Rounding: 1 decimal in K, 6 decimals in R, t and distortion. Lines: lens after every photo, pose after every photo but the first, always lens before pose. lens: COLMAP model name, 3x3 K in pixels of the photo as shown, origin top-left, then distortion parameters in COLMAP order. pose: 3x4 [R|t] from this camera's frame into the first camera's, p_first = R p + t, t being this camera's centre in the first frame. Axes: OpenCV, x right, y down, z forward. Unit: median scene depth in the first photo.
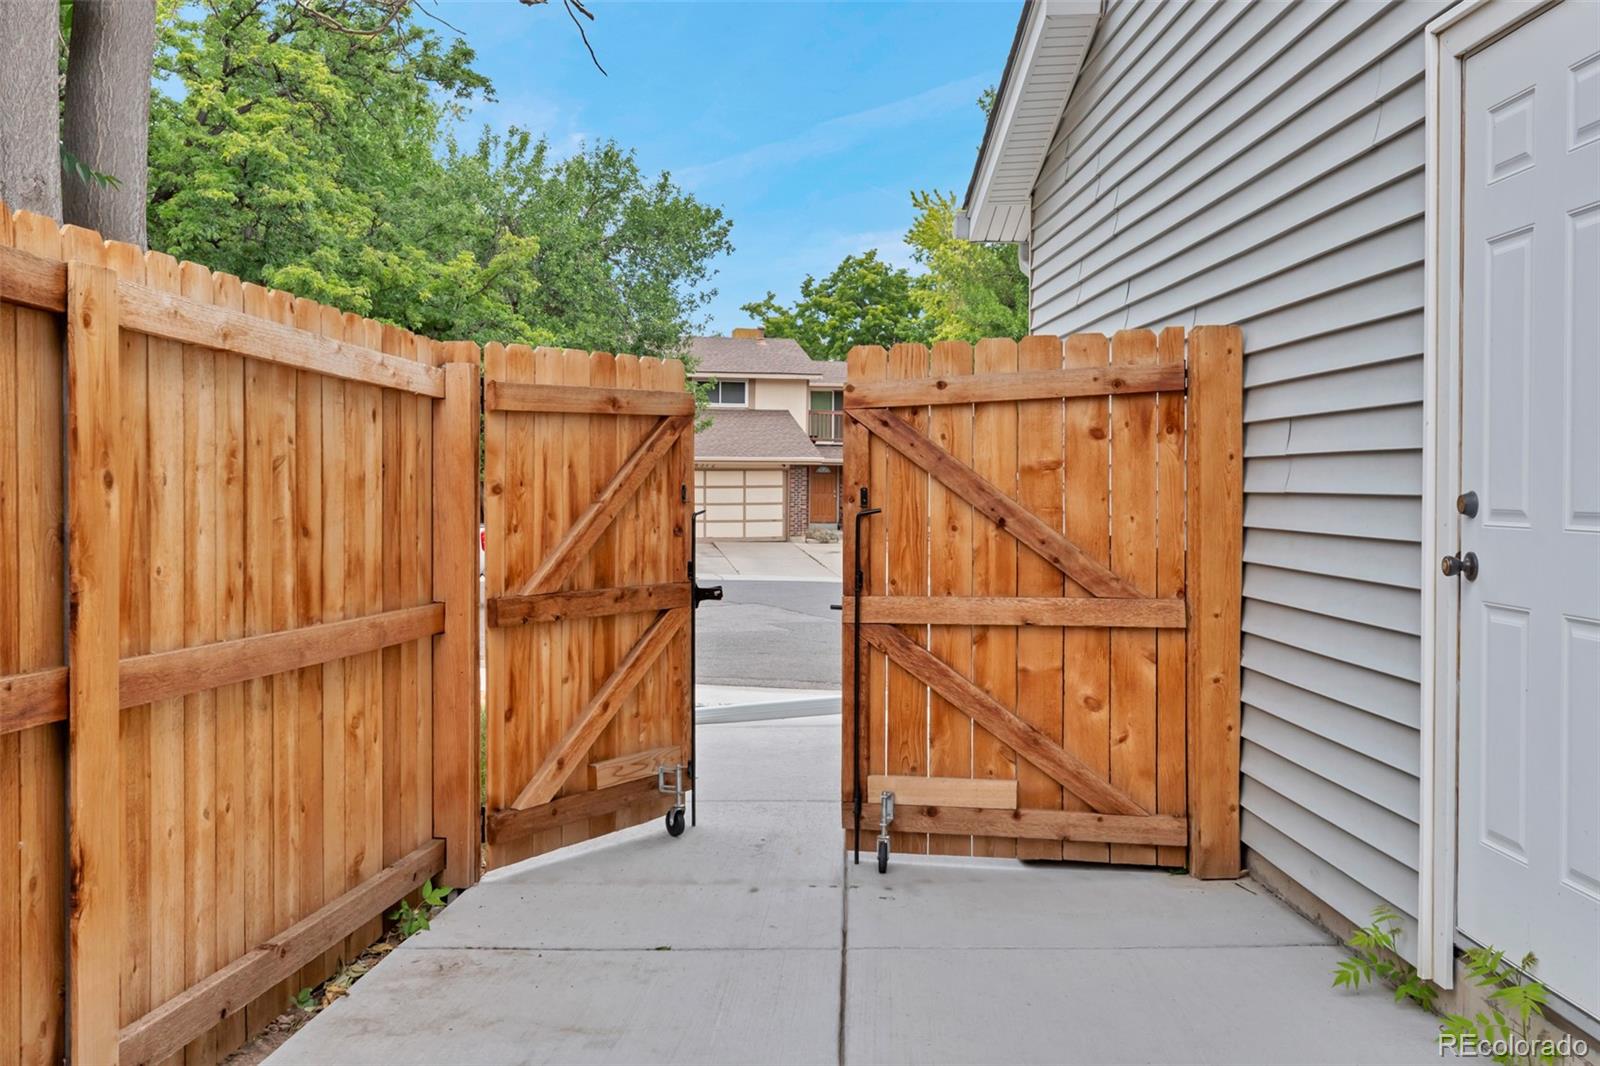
lens RADIAL K [[1607.8, 0, 799.6], [0, 1607.8, 528.1], [0, 0, 1]] dist [-0.003299, 0.000000]
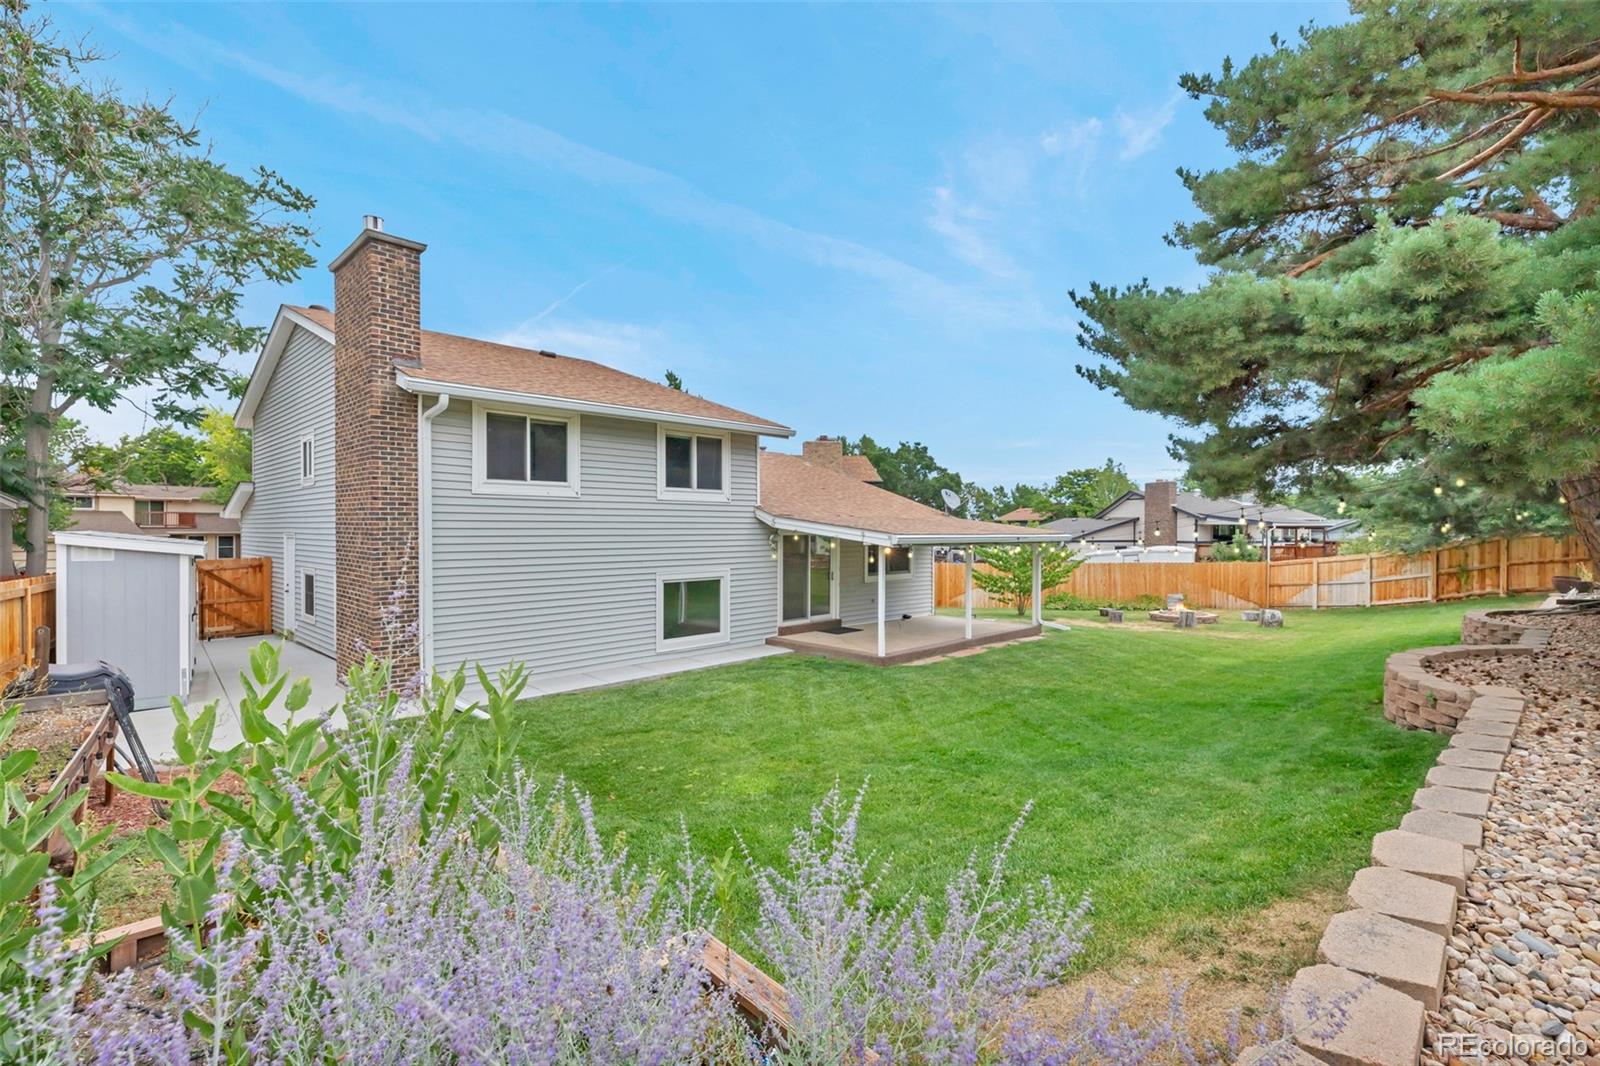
lens RADIAL K [[728.3, 0, 802.0], [0, 728.3, 534.9], [0, 0, 1]] dist [0.001524, 0.000077]
pose [[0.721966, -0.017805, 0.691699, -0.233760], [0.029012, 0.999569, -0.004552, -0.128202], [-0.691320, 0.023355, 0.722171, -2.667185]]
